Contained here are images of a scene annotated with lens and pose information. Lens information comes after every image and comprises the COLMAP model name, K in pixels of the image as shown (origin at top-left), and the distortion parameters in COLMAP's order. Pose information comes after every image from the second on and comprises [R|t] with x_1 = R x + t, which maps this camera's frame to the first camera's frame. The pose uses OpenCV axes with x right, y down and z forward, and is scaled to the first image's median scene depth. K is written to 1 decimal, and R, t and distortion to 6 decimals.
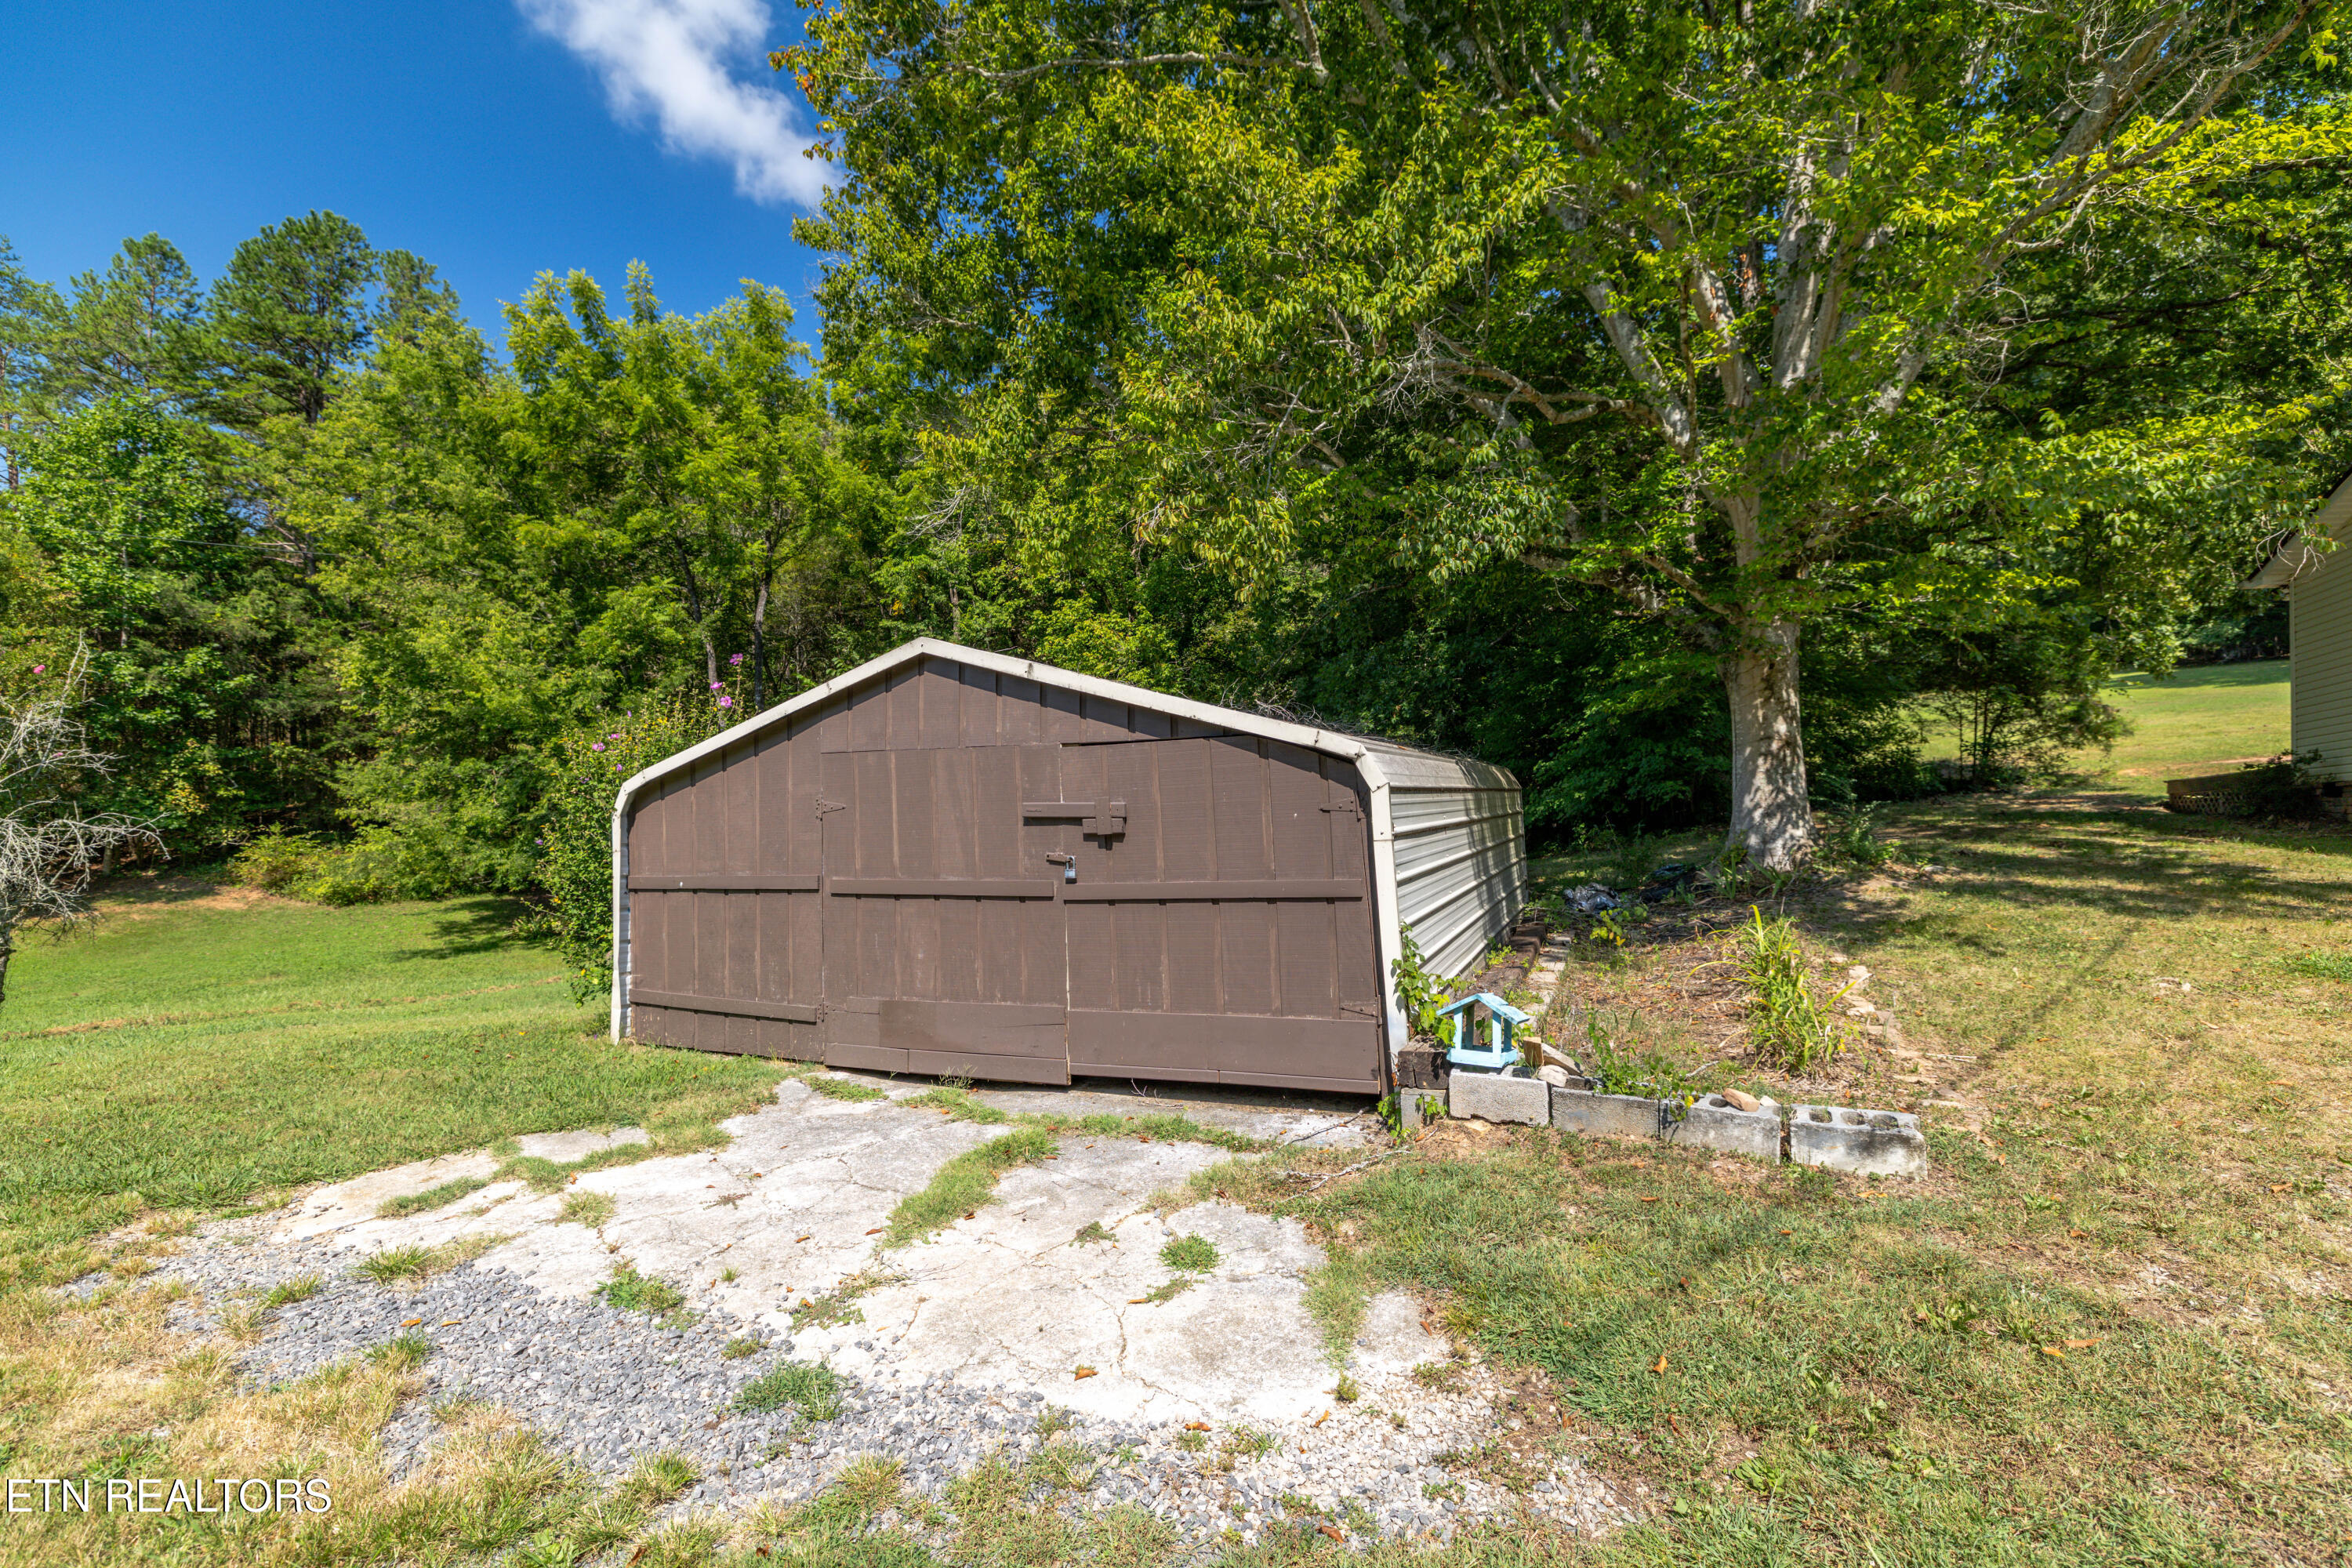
lens RADIAL K [[1008.7, 0, 1165.7], [0, 1008.7, 788.4], [0, 0, 1]] dist [-0.000844, 0.001650]
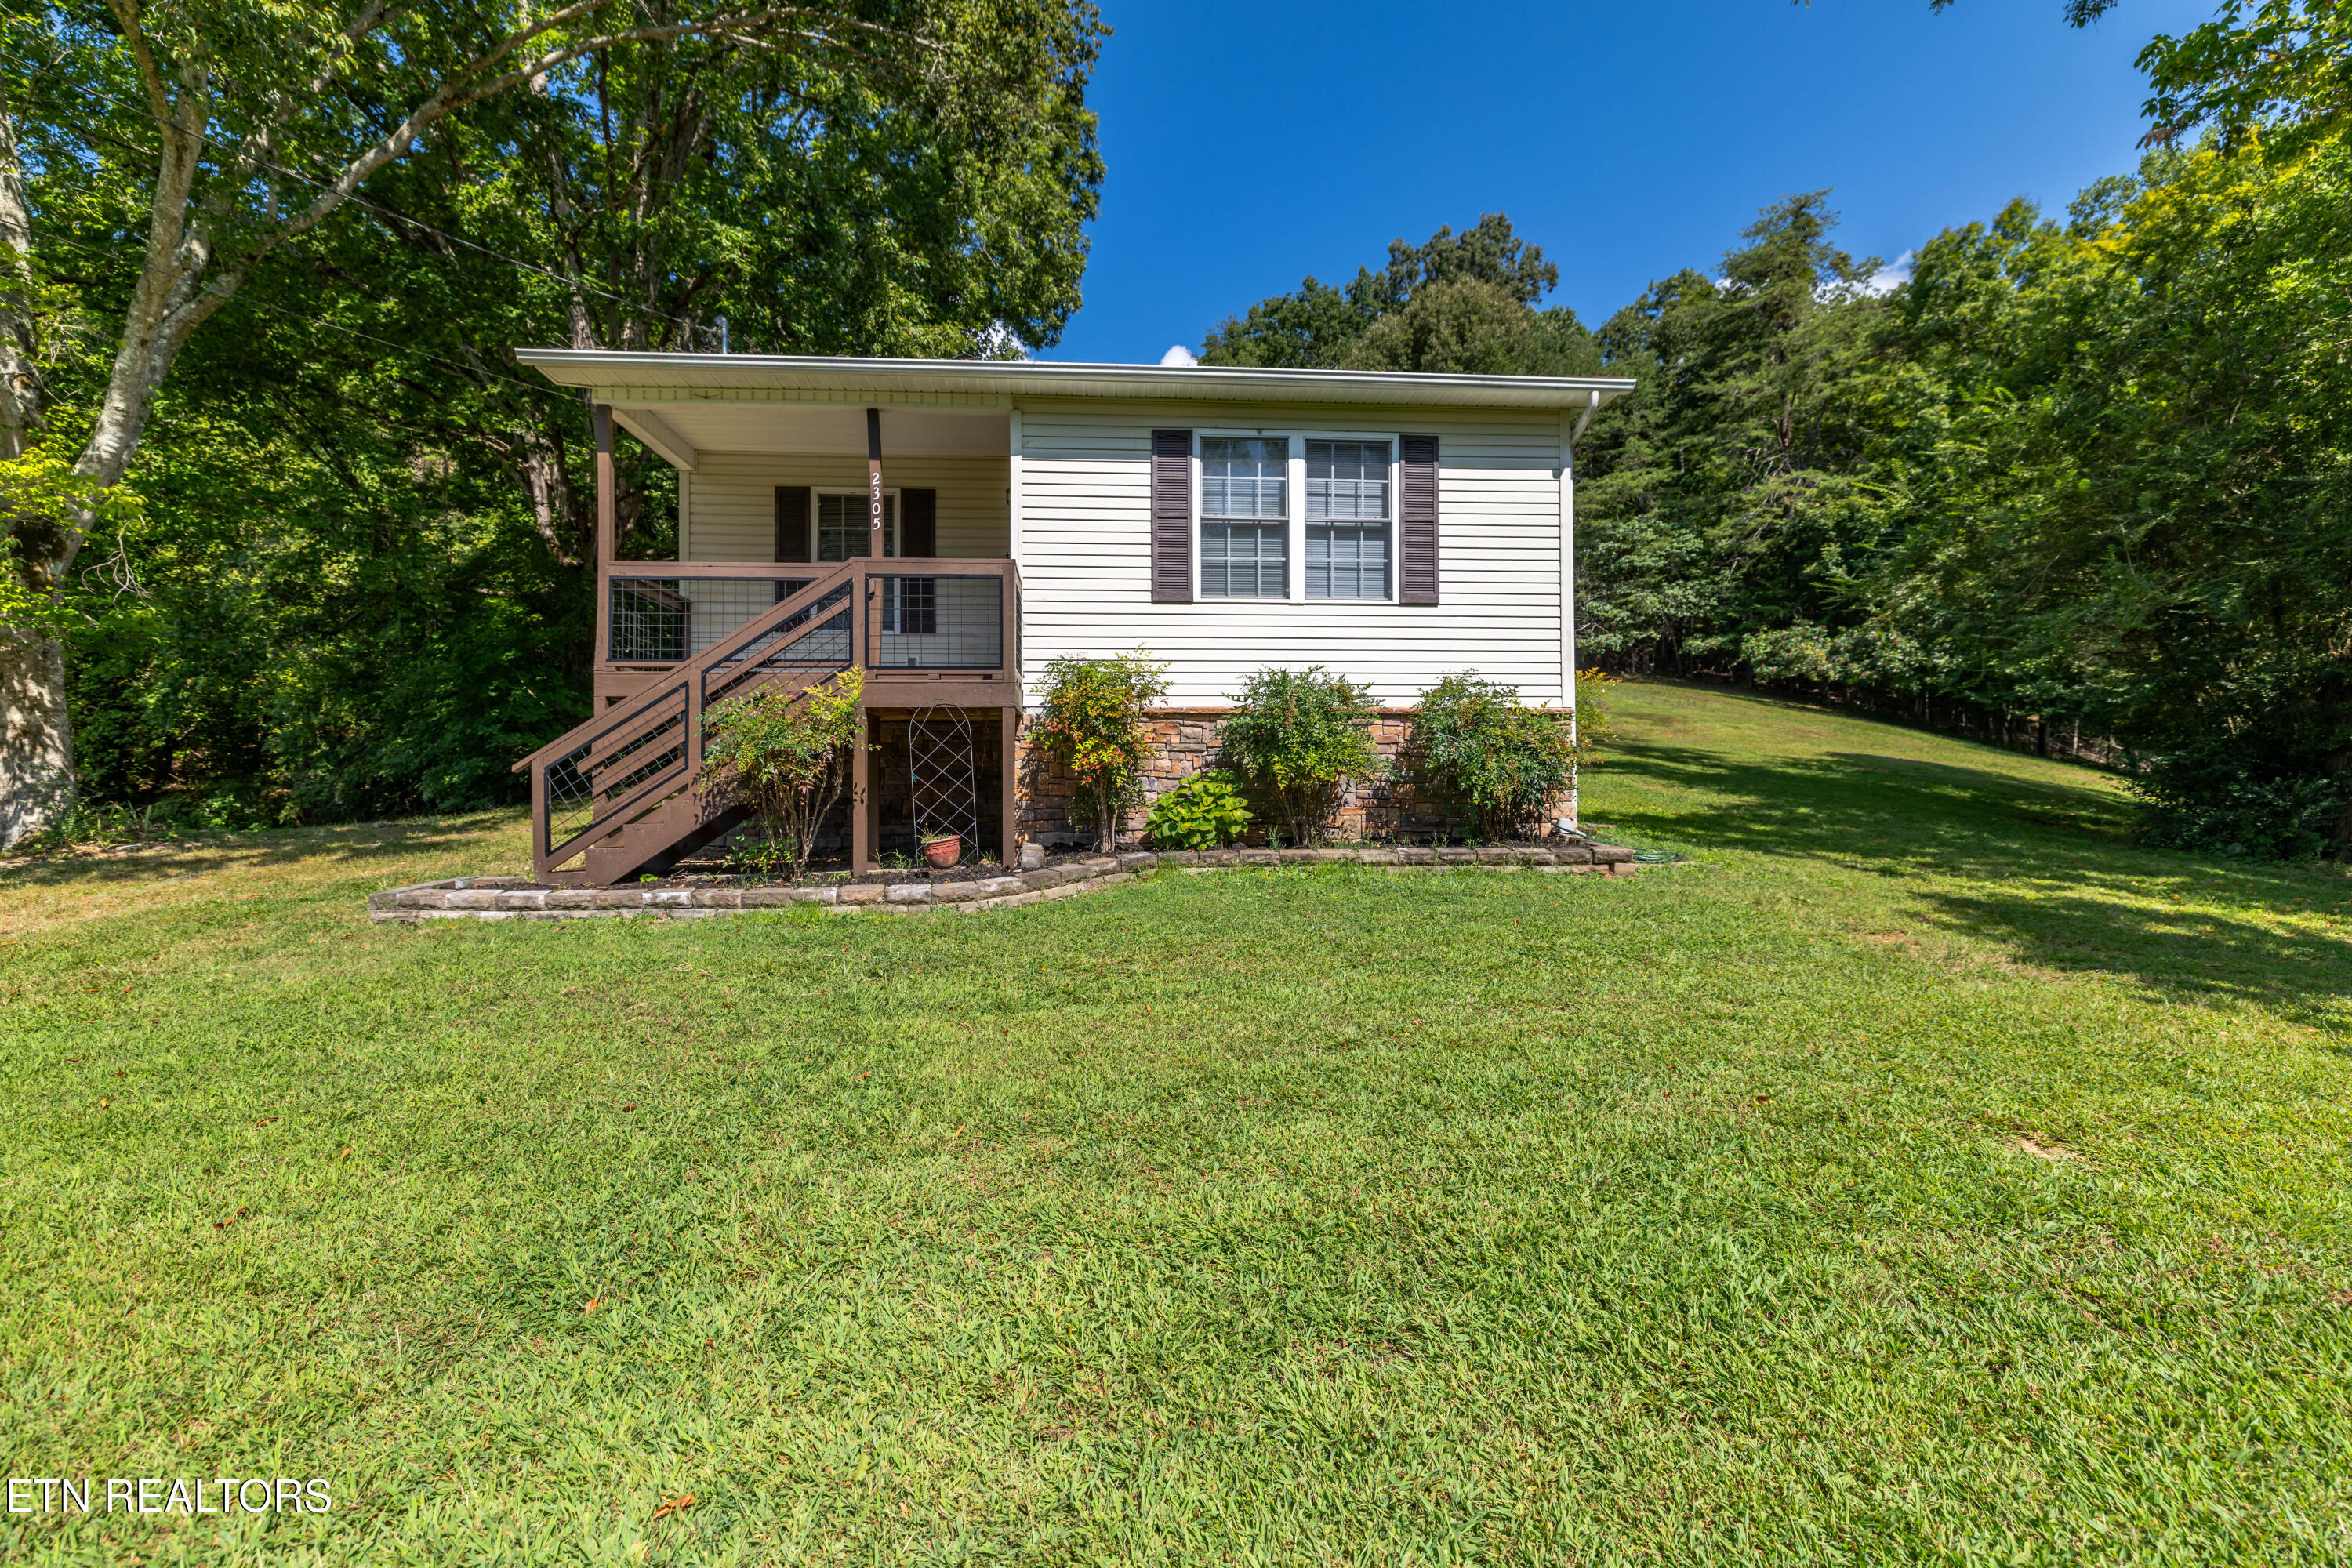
lens RADIAL K [[1008.7, 0, 1165.7], [0, 1008.7, 788.4], [0, 0, 1]] dist [-0.000844, 0.001650]
pose [[0.864008, -0.035511, 0.502224, 1.522467], [0.019335, 0.999114, 0.037382, -0.004952], [-0.503106, -0.022588, 0.863929, -0.665493]]
